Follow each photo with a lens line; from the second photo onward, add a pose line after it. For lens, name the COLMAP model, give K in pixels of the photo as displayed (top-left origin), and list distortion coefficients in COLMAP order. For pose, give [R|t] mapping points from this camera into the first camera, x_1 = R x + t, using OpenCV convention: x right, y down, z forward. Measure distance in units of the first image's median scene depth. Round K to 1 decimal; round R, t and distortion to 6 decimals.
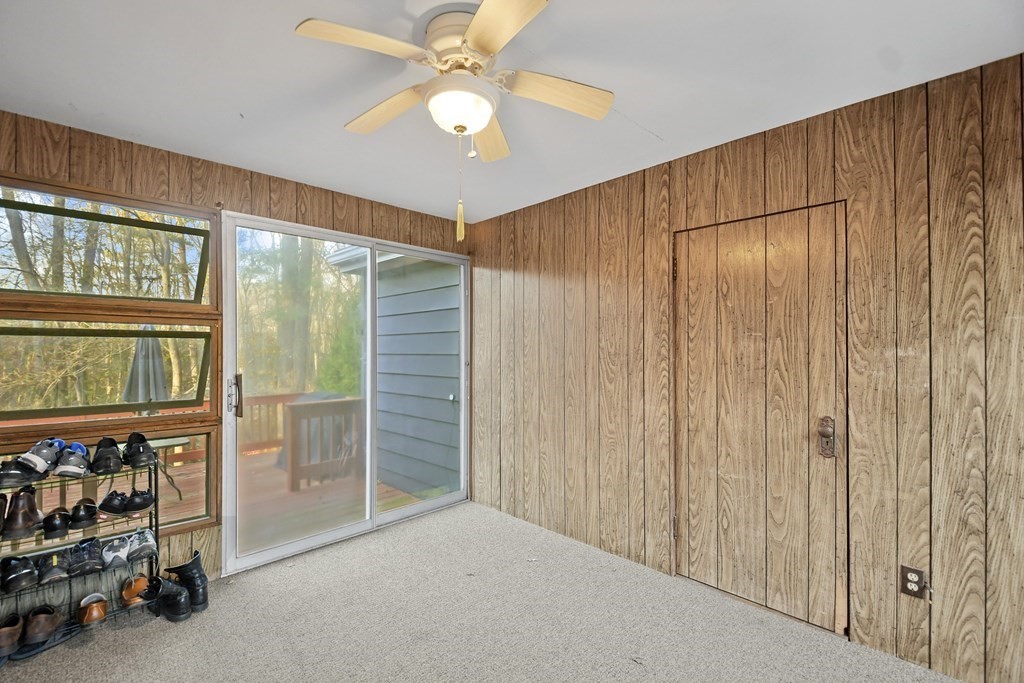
lens RADIAL K [[448.7, 0, 500.5], [0, 448.7, 350.6], [0, 0, 1]] dist [0.039013, -0.028839]
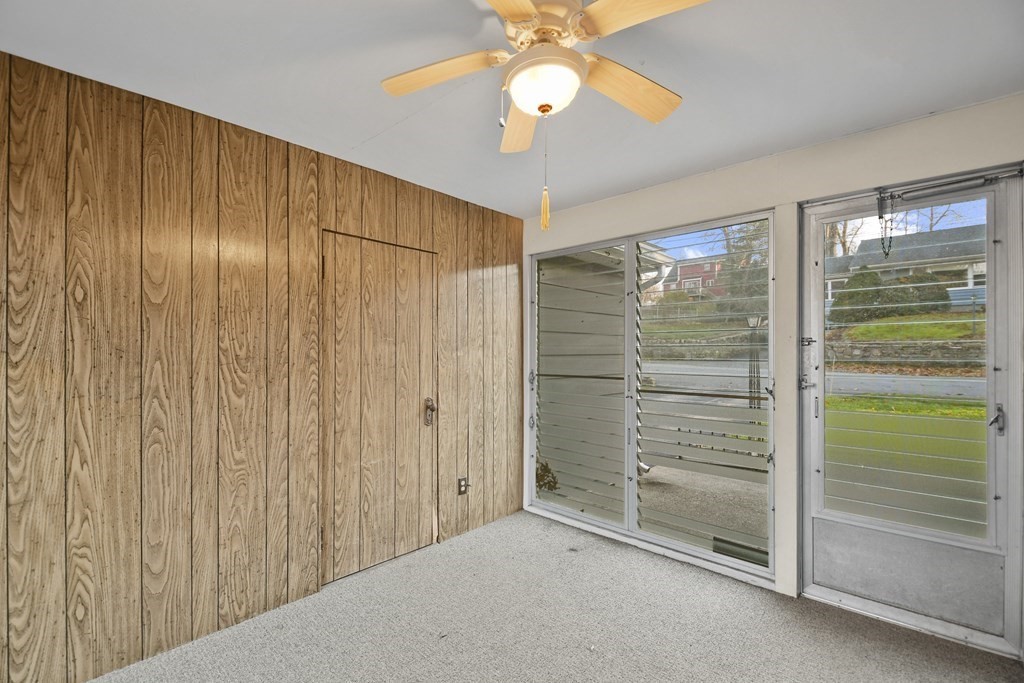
lens RADIAL K [[448.7, 0, 500.5], [0, 448.7, 350.6], [0, 0, 1]] dist [0.039013, -0.028839]
pose [[-0.040443, 0.001340, 0.999181, -0.578530], [0.000998, 0.999999, -0.001301, -0.003203], [-0.999181, 0.000945, -0.040445, 0.654319]]
